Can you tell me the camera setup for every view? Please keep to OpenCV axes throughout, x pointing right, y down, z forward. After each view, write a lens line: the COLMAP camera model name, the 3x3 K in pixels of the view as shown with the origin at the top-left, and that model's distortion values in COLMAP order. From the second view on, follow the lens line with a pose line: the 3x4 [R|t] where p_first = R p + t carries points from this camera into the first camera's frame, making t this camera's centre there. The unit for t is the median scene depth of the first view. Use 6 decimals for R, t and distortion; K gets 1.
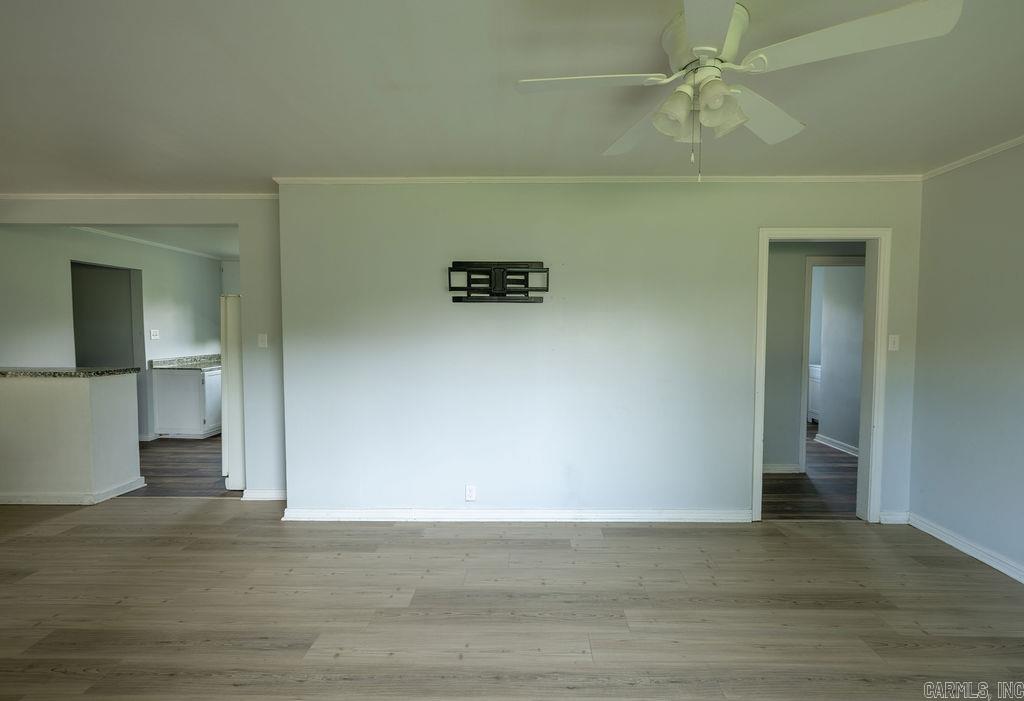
lens RADIAL K [[446.1, 0, 525.6], [0, 446.1, 347.2], [0, 0, 1]] dist [0.001129, 0.000583]
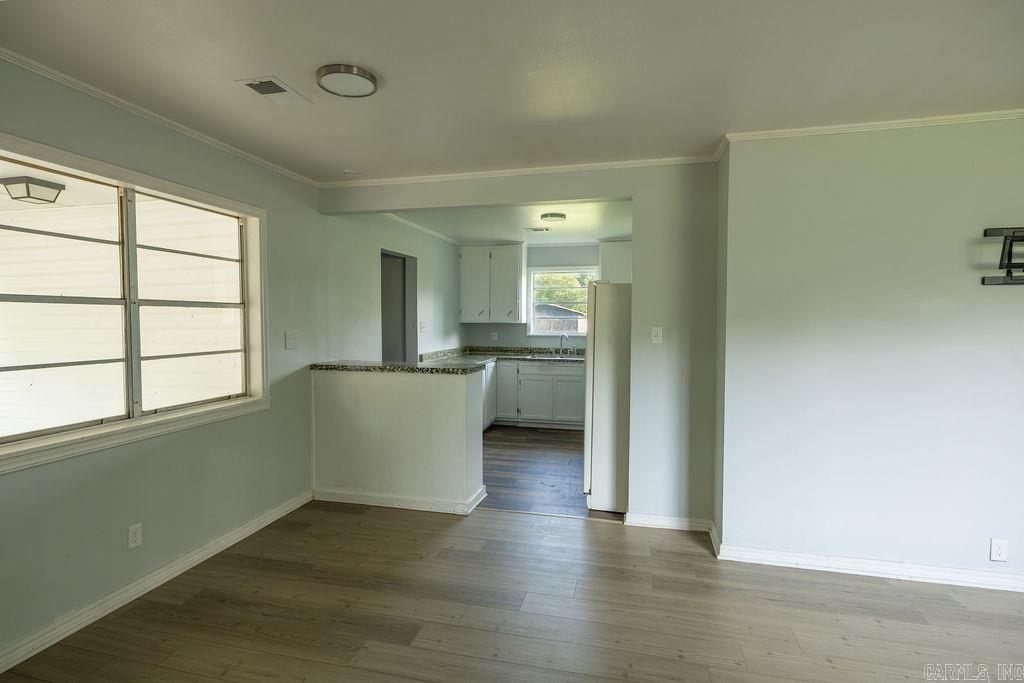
lens RADIAL K [[516.3, 0, 509.5], [0, 516.3, 335.6], [0, 0, 1]] dist [0.002352, -0.000602]
pose [[0.971364, 0.007459, -0.237479, -0.710542], [-0.010194, 0.999895, -0.010290, -0.001316], [0.237378, 0.012416, 0.971338, 0.000910]]
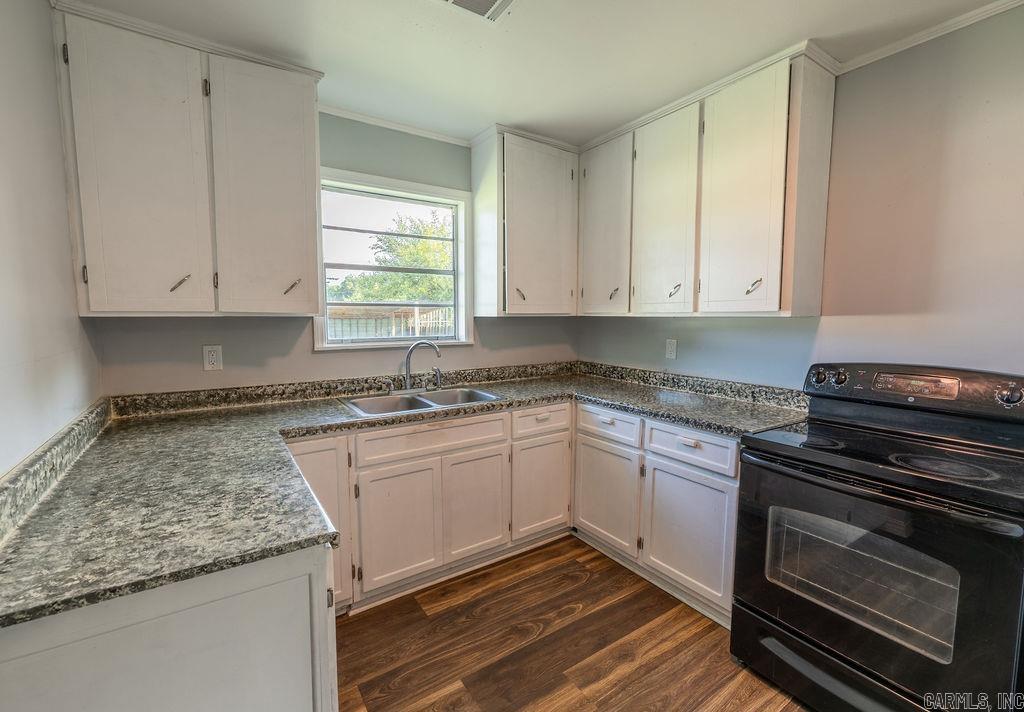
lens RADIAL K [[464.7, 0, 487.0], [0, 464.7, 351.7], [0, 0, 1]] dist [0.001428, -0.000085]
pose [[0.836792, -0.046259, 0.545564, -1.365885], [0.020824, 0.998393, 0.052714, -0.056293], [-0.547125, -0.032749, 0.836410, 1.445722]]
